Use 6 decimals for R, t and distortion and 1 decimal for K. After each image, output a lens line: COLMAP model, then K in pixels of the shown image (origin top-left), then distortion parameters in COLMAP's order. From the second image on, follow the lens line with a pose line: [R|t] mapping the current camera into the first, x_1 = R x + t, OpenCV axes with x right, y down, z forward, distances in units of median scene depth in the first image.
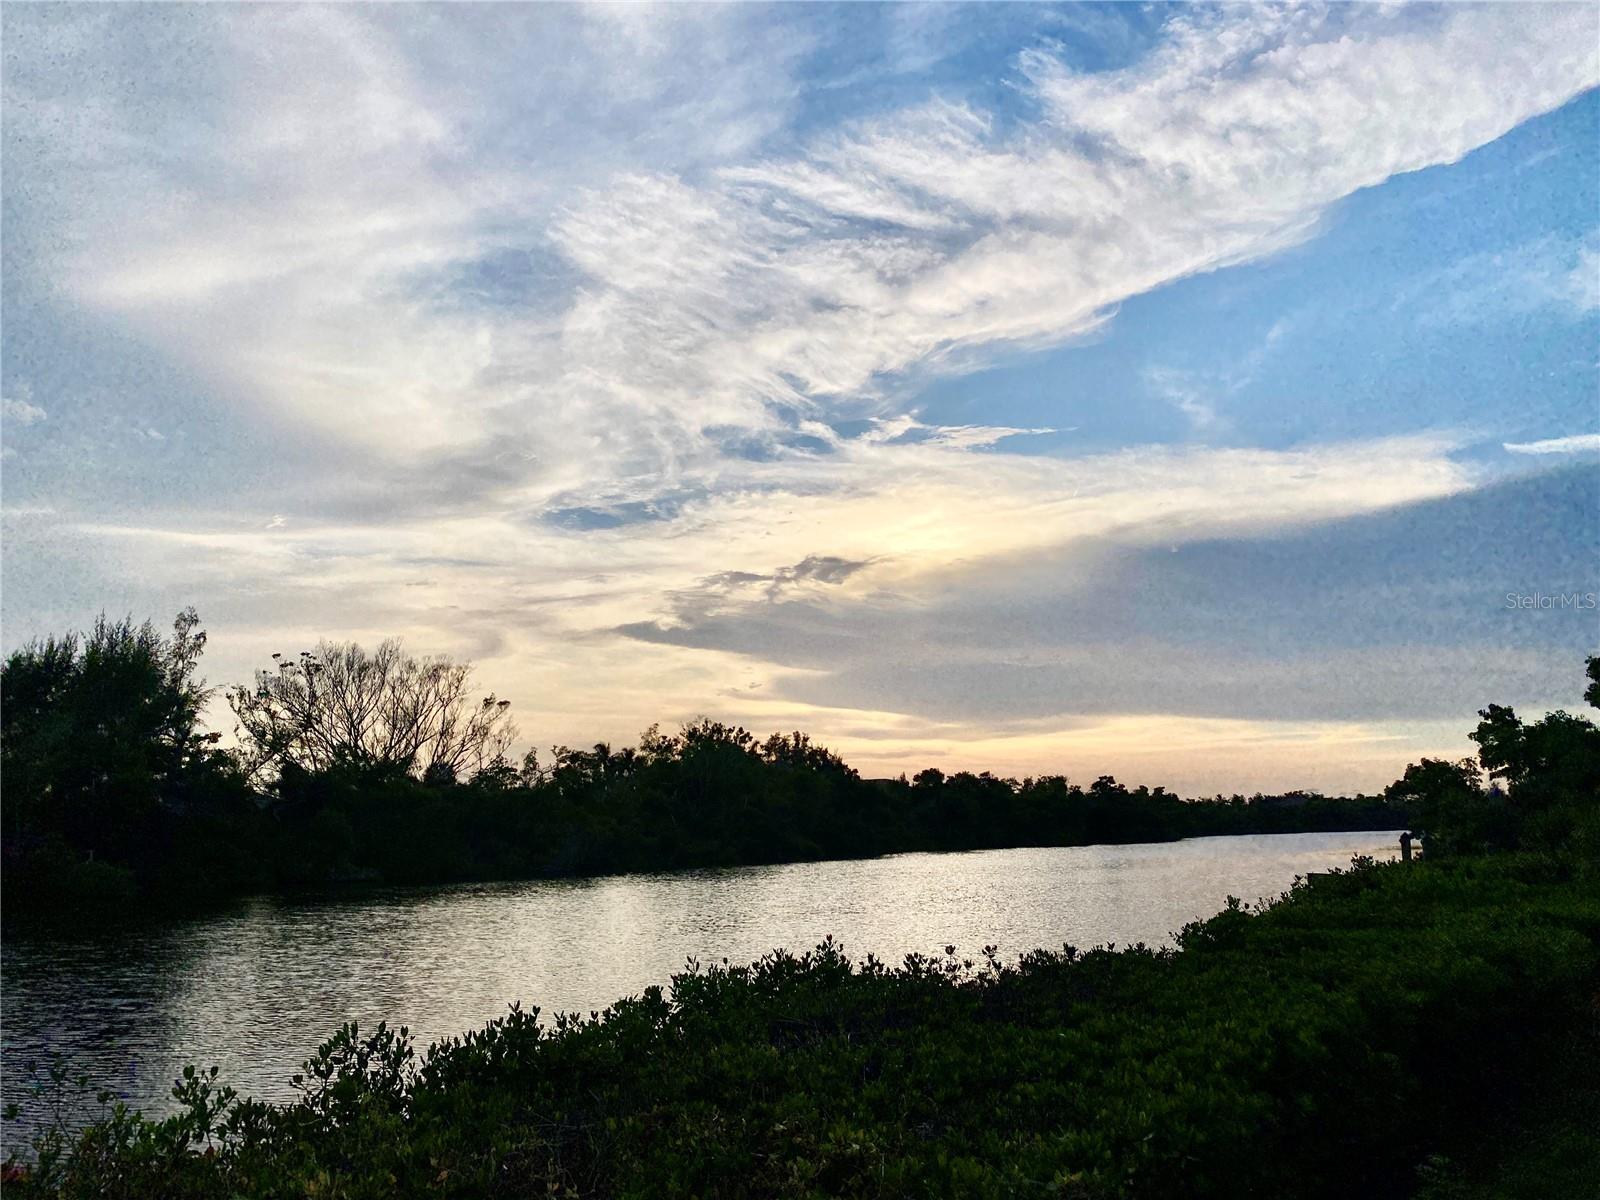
lens RADIAL K [[1237.4, 0, 805.8], [0, 1237.4, 600.8], [0, 0, 1]] dist [0.091708, -0.031997]
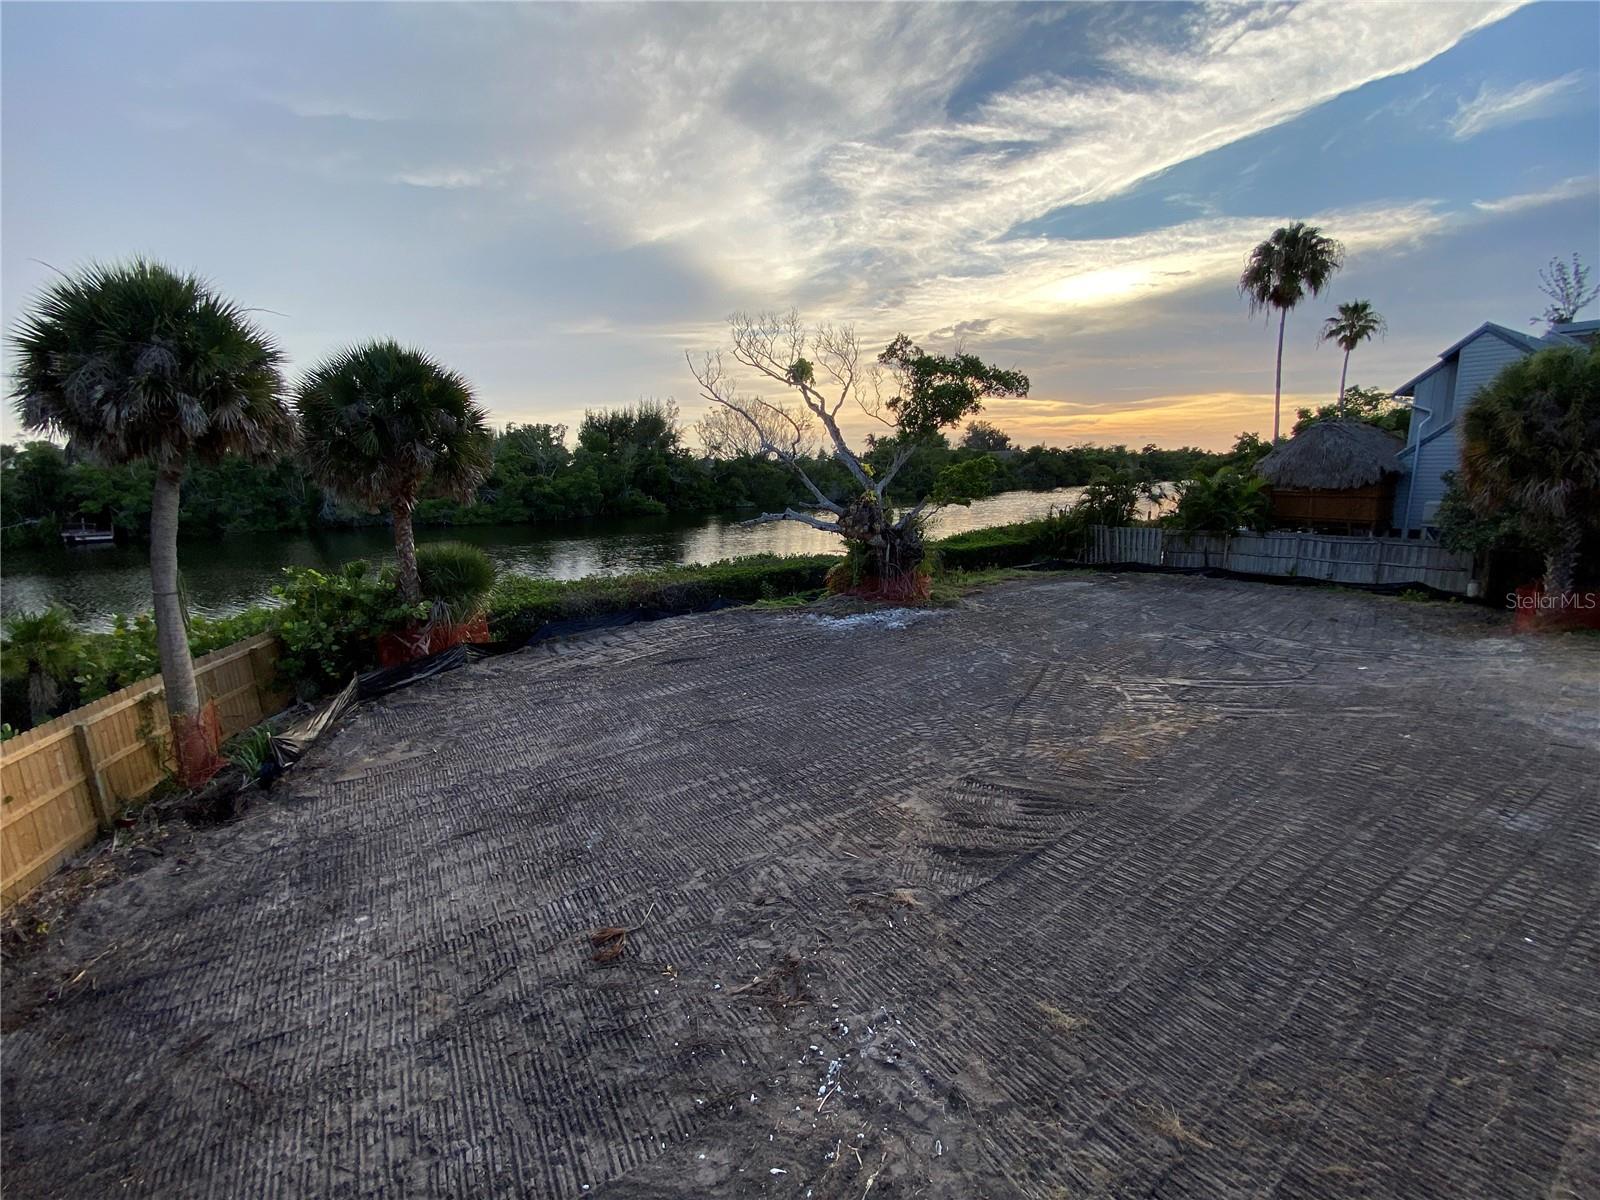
lens RADIAL K [[649.3, 0, 795.5], [0, 649.3, 597.8], [0, 0, 1]] dist [0.015300, -0.015620]
pose [[0.956598, 0.039156, -0.288769, 0.155251], [0.067857, 0.933762, 0.351403, -0.079792], [0.283402, -0.355746, 0.890577, -0.237567]]
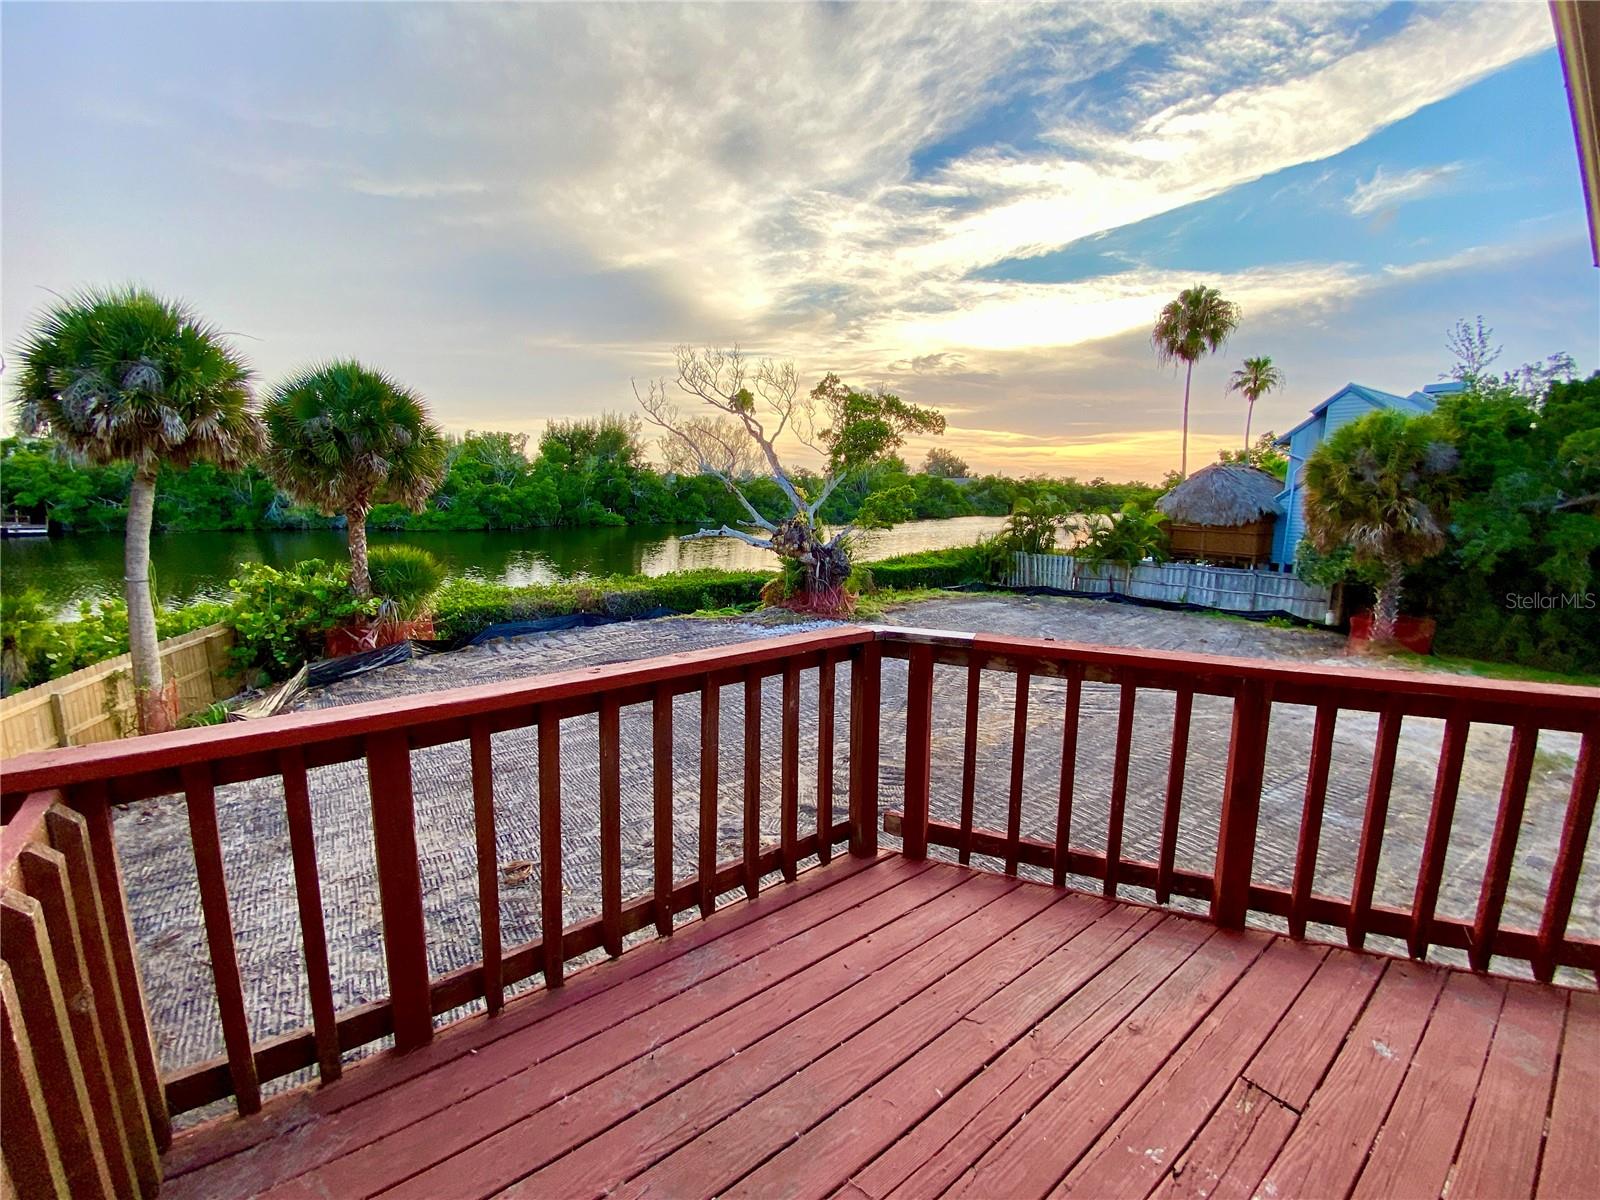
lens RADIAL K [[649.3, 0, 795.4], [0, 649.3, 596.2], [0, 0, 1]] dist [0.015300, -0.015620]
pose [[0.970425, 0.058921, -0.234103, 0.182680], [0.021102, 0.945339, 0.325407, -0.086490], [0.240480, -0.320723, 0.916137, -0.263708]]
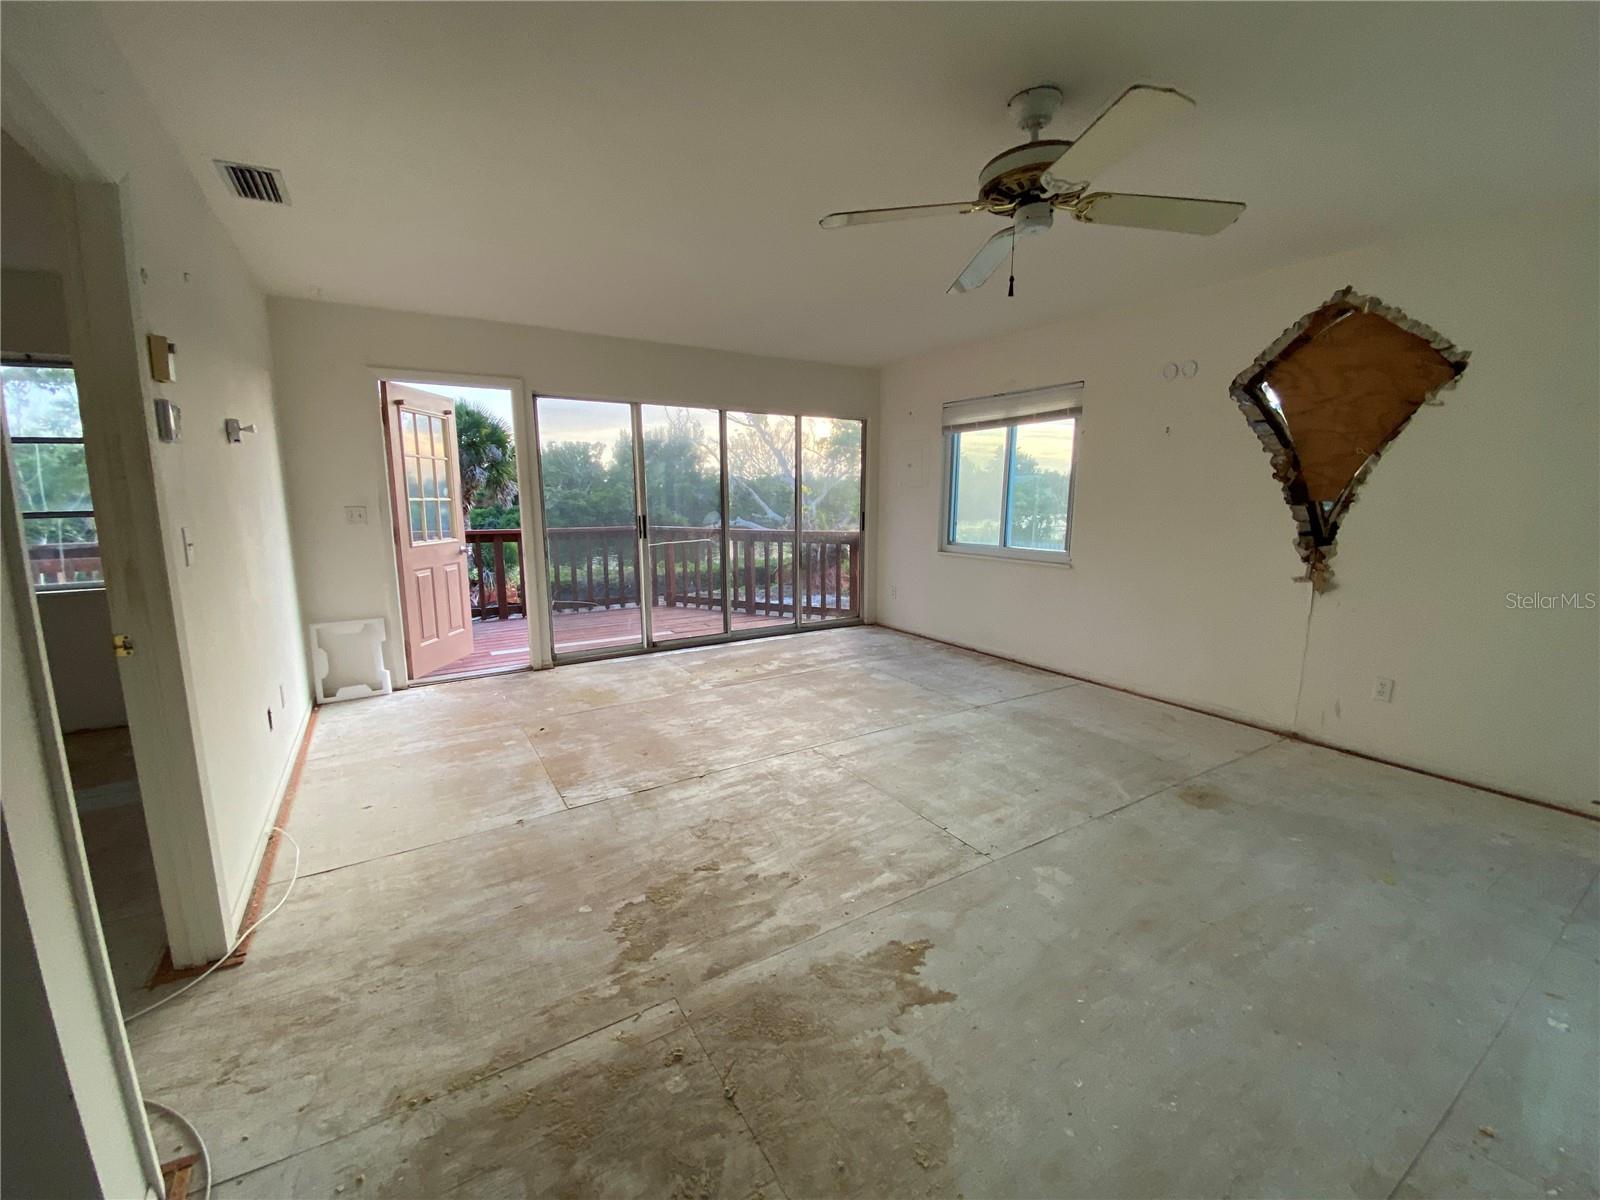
lens RADIAL K [[649.3, 0, 796.2], [0, 649.3, 595.2], [0, 0, 1]] dist [0.015300, -0.015620]
pose [[0.939860, 0.056497, -0.336854, 0.258317], [0.056803, 0.946637, 0.317257, -0.097503], [0.336803, -0.317311, 0.886497, -0.341831]]
